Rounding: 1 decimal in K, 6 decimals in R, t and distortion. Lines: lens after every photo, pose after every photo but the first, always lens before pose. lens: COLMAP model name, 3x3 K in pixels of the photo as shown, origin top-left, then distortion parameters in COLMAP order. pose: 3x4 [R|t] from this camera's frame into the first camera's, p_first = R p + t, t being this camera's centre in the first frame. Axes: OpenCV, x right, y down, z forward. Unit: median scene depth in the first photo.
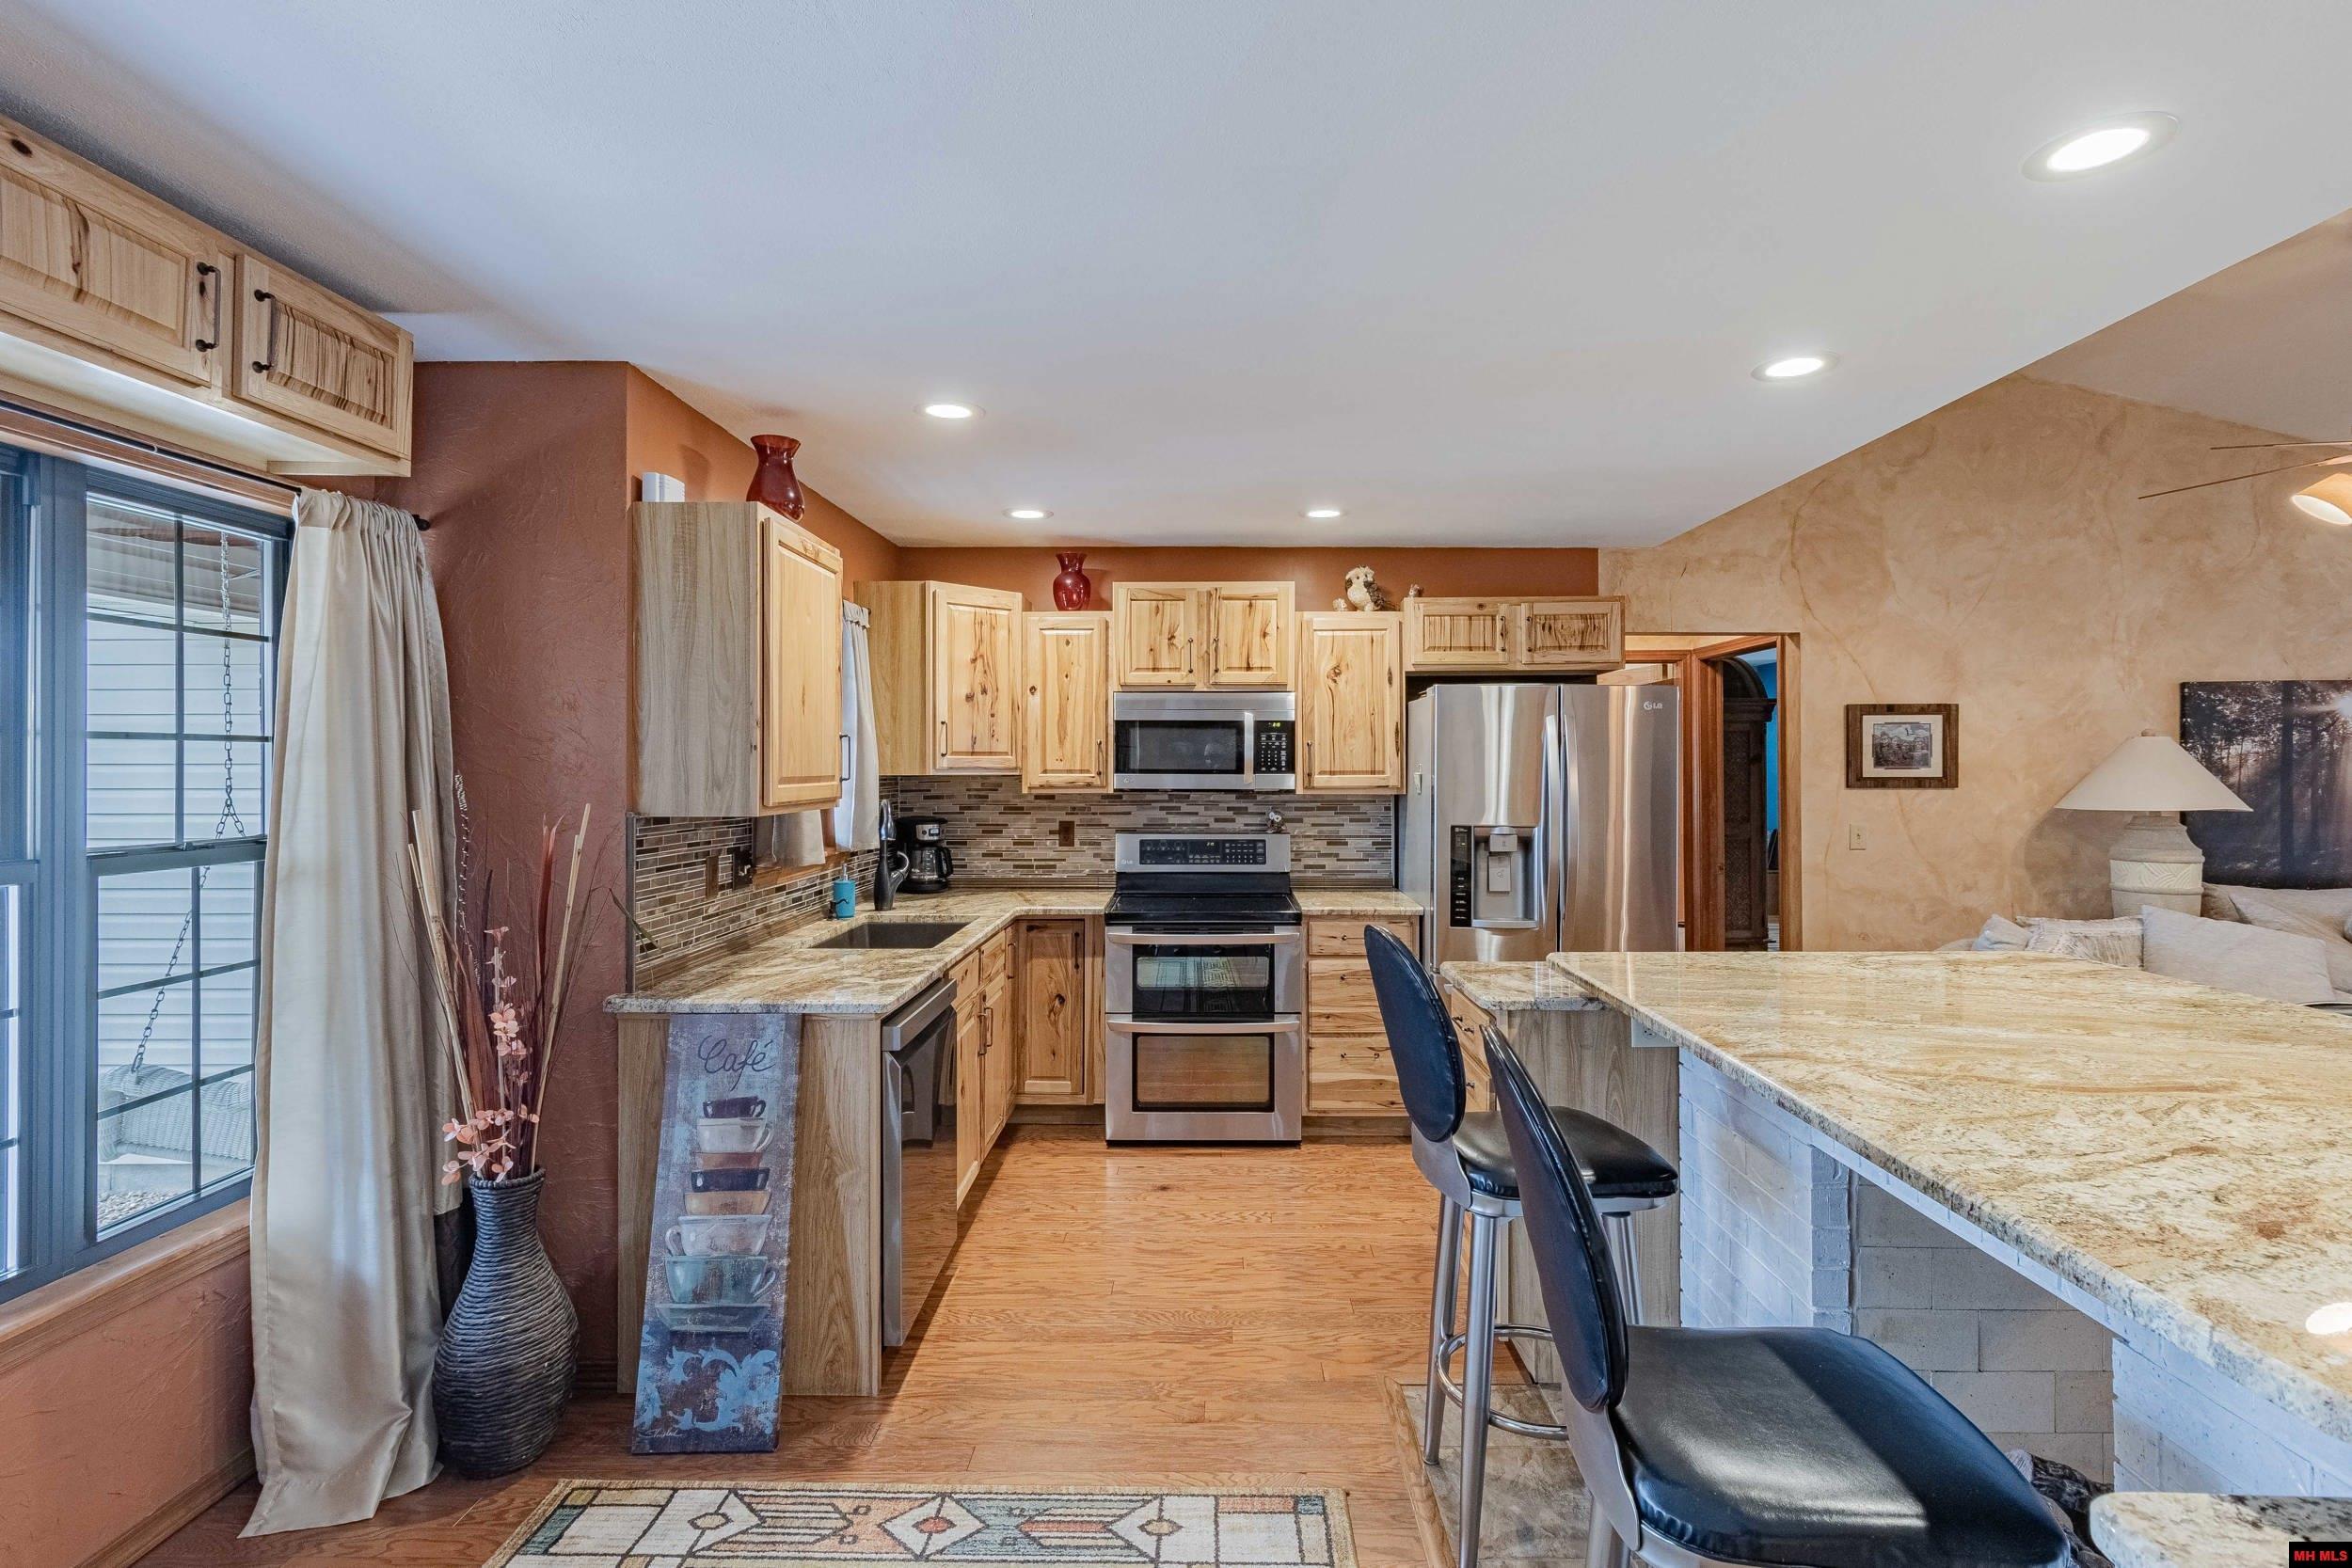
lens RADIAL K [[1106.3, 0, 1193.5], [0, 1106.3, 759.7], [0, 0, 1]] dist [0.001425, 0.002078]
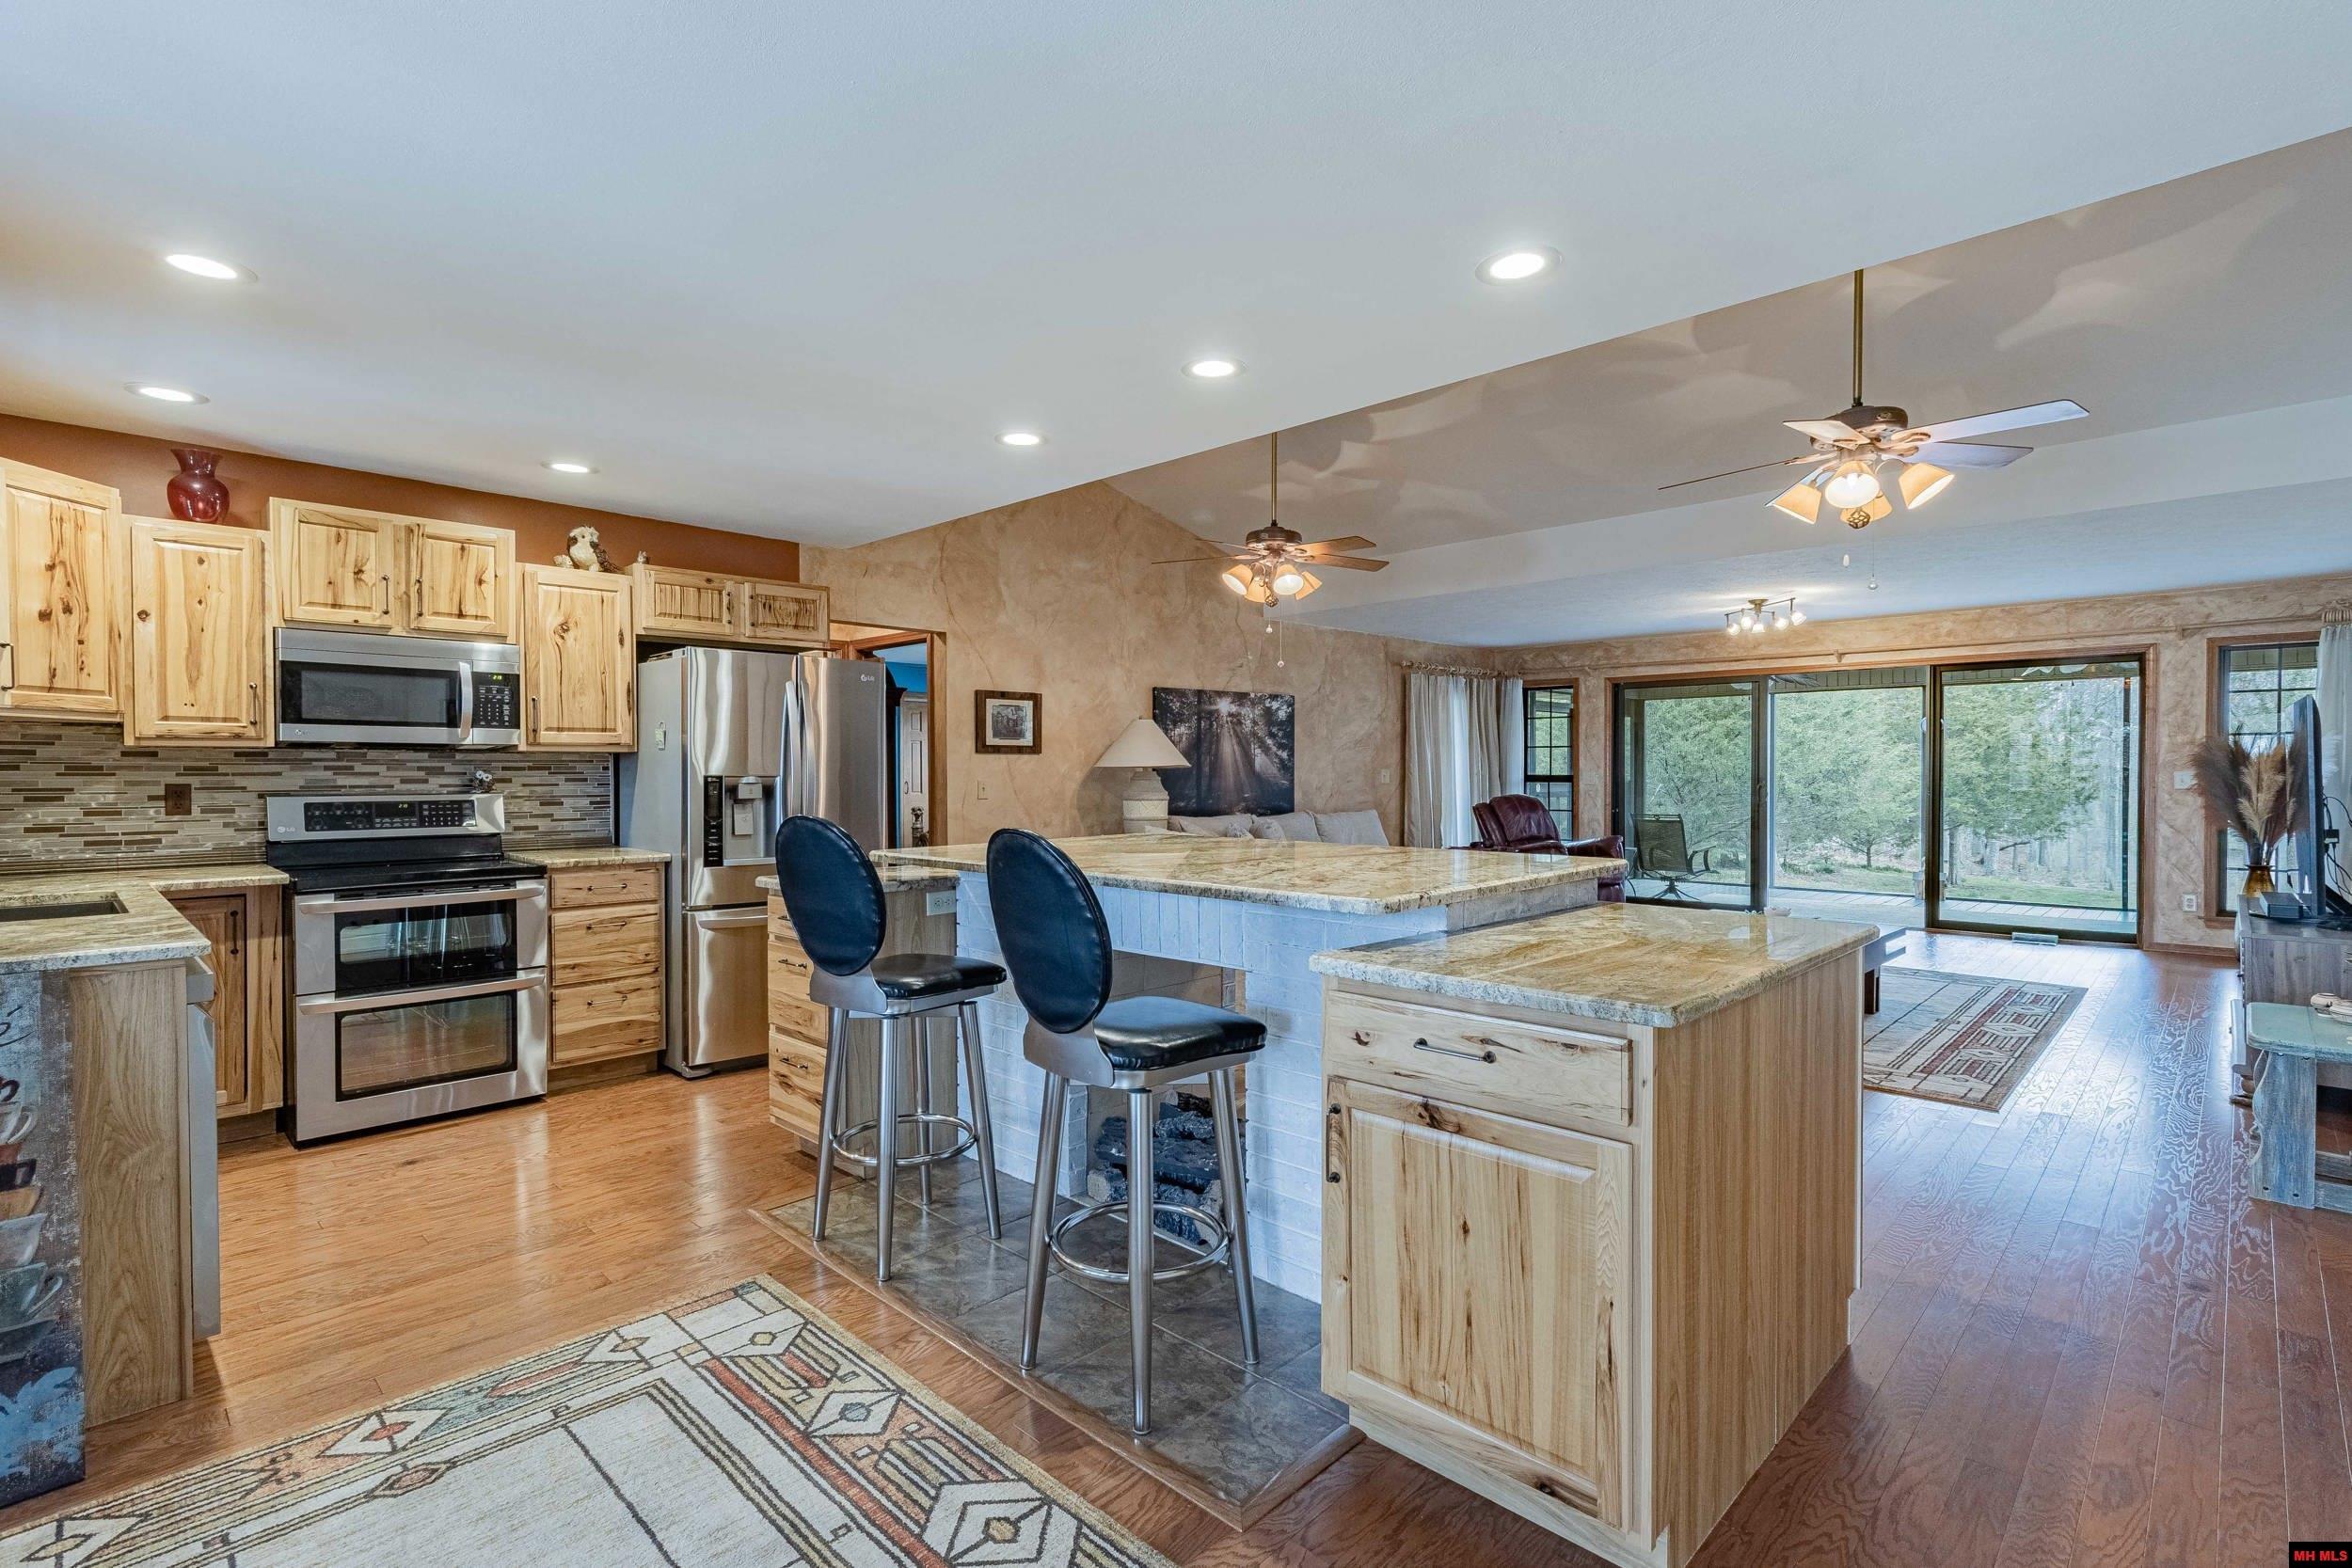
lens RADIAL K [[1106.3, 0, 1178.1], [0, 1106.3, 785.5], [0, 0, 1]] dist [0.001425, 0.002078]
pose [[0.686077, -0.009350, 0.727468, -0.213231], [-0.004318, 0.999847, 0.016924, 0.042079], [-0.727516, -0.014752, 0.685932, -0.086885]]
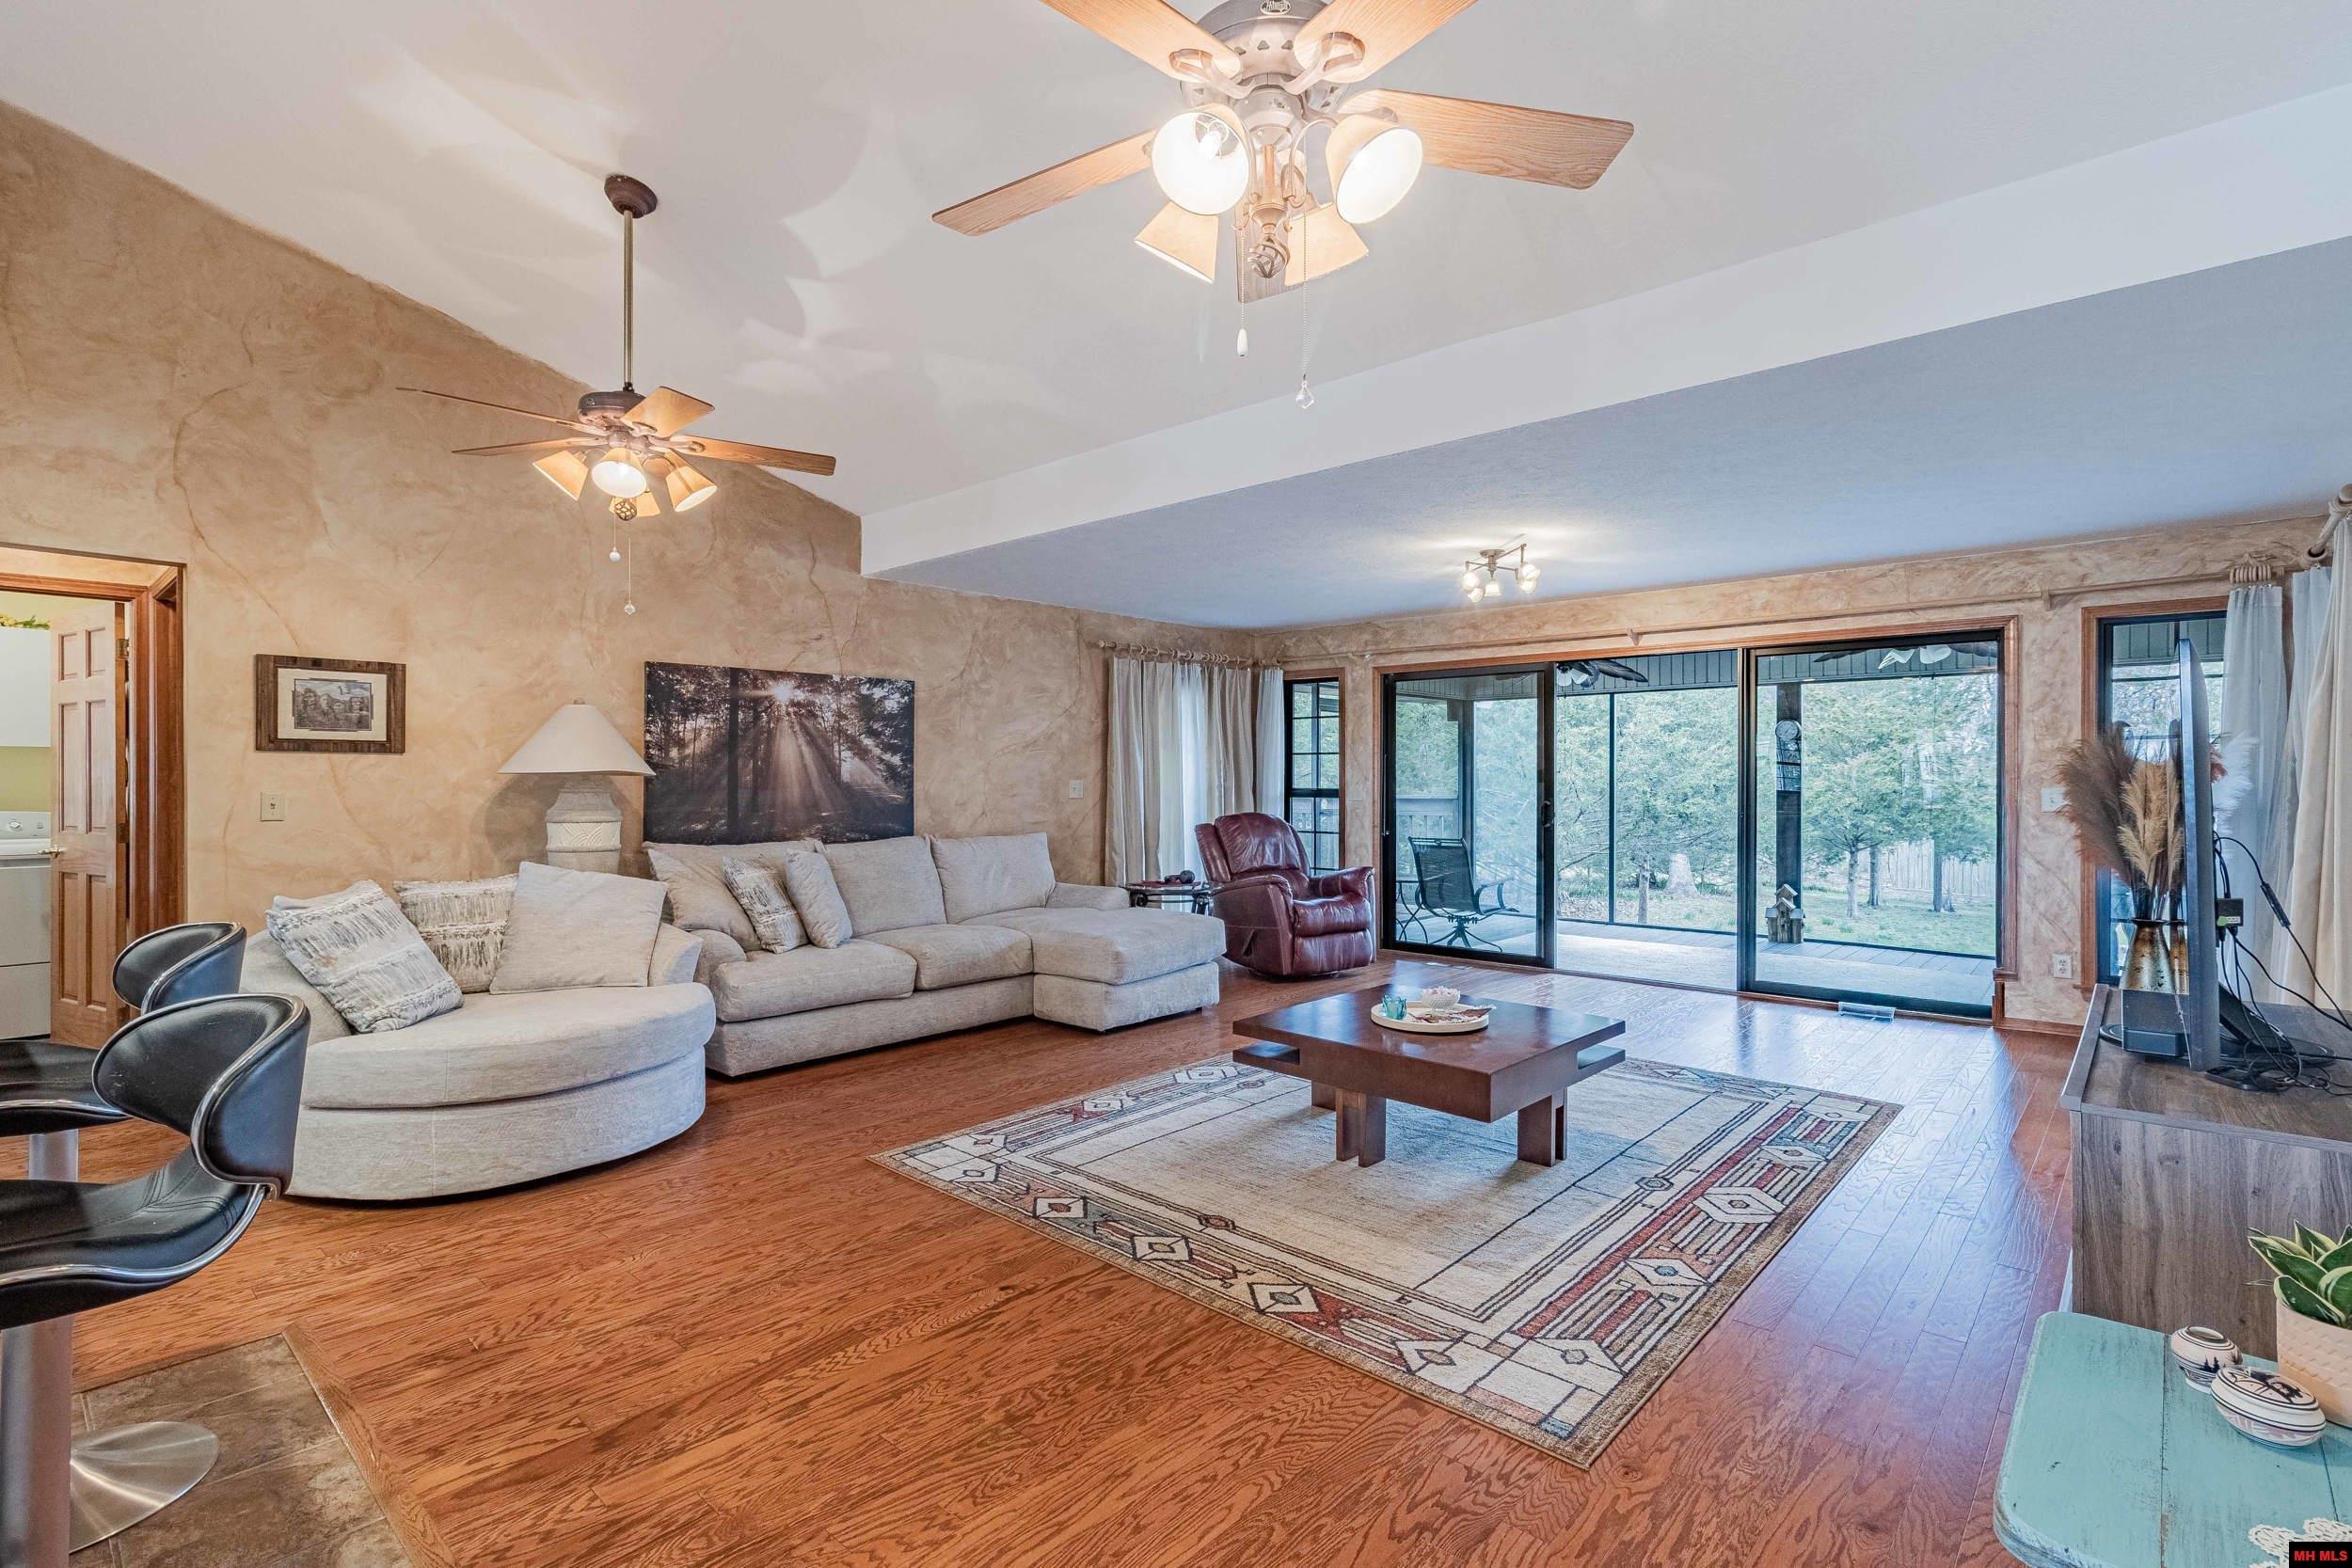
lens RADIAL K [[1106.3, 0, 1183.4], [0, 1106.3, 784.0], [0, 0, 1]] dist [0.001425, 0.002078]
pose [[0.659812, 0.002981, 0.751424, 0.427217], [-0.009530, 0.999945, 0.004401, 0.042180], [-0.751370, -0.010065, 0.659804, -0.125951]]
